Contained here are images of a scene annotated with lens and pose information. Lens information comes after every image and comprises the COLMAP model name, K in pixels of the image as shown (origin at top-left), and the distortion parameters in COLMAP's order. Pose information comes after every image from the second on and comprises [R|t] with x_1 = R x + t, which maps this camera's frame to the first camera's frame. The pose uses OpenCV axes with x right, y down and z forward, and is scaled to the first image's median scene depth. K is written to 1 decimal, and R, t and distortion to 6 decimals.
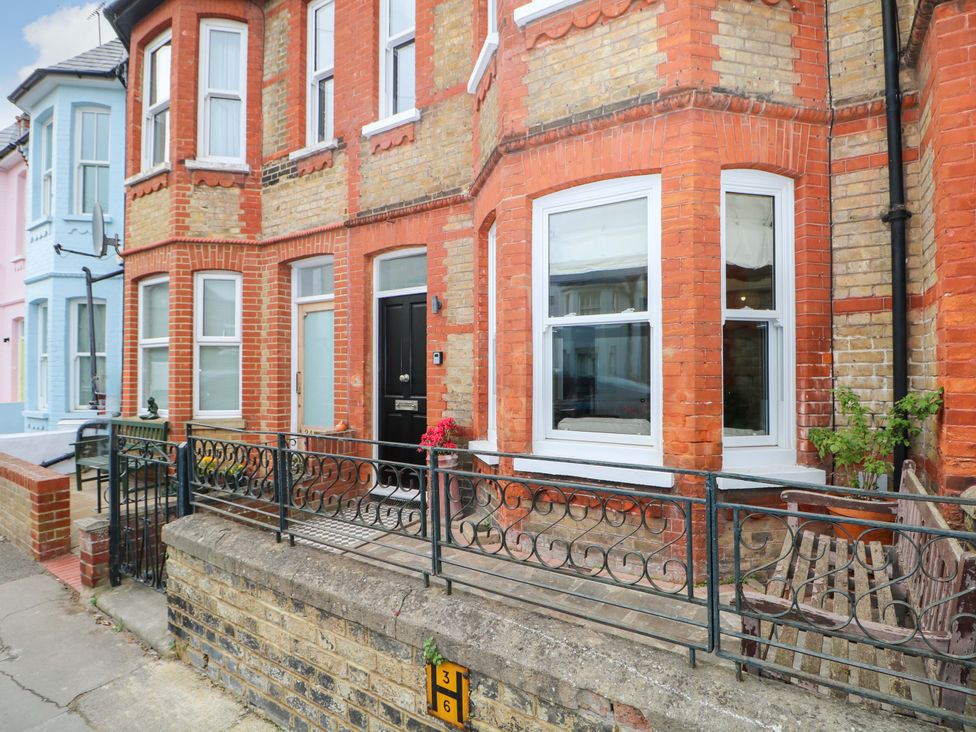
lens RADIAL K [[506.3, 0, 488.6], [0, 506.3, 364.3], [0, 0, 1]] dist [-0.000502, -0.011657]
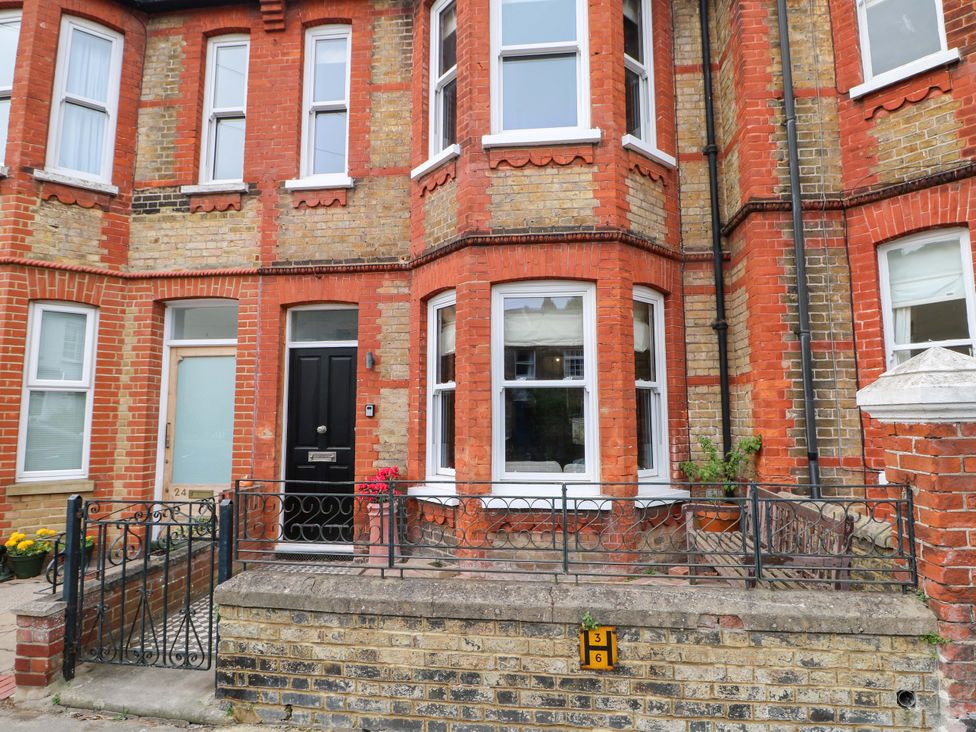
lens RADIAL K [[526.4, 0, 485.7], [0, 526.4, 361.3], [0, 0, 1]] dist [0.001264, -0.011690]
pose [[0.898766, 0.046699, 0.435934, -0.369909], [-0.007099, 0.995731, -0.092031, -0.015212], [-0.438371, 0.079619, 0.895261, -0.103129]]
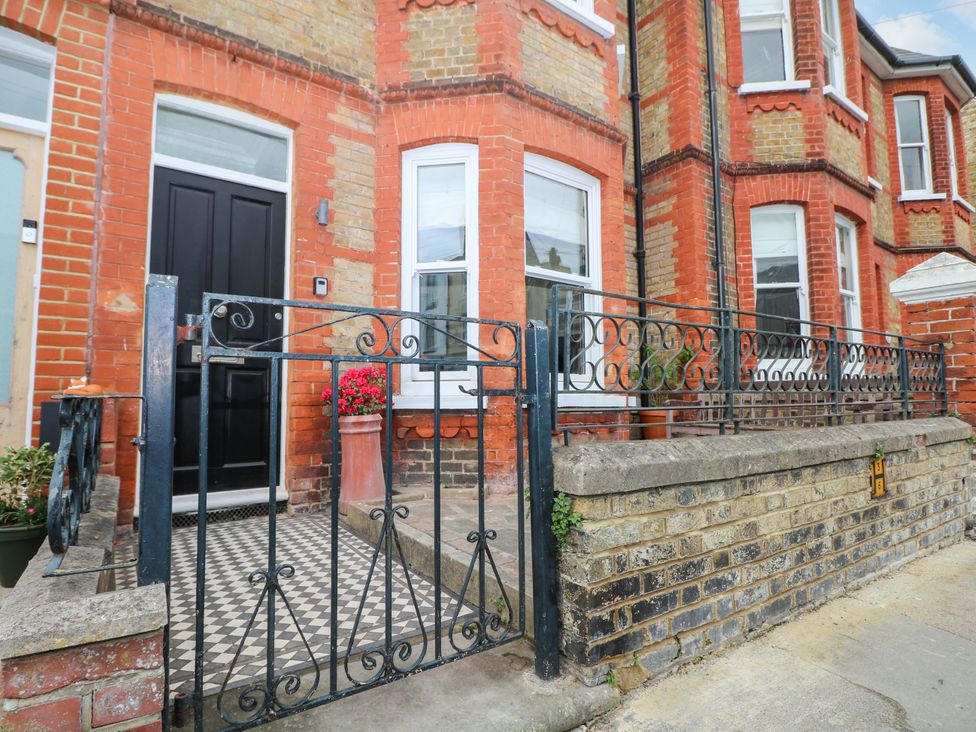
lens RADIAL K [[526.4, 0, 485.7], [0, 526.4, 361.3], [0, 0, 1]] dist [0.001264, -0.011690]
pose [[0.372634, 0.075745, 0.924882, -0.694058], [-0.011402, 0.996962, -0.077055, 0.147245], [-0.927908, 0.018168, 0.372366, 0.513002]]
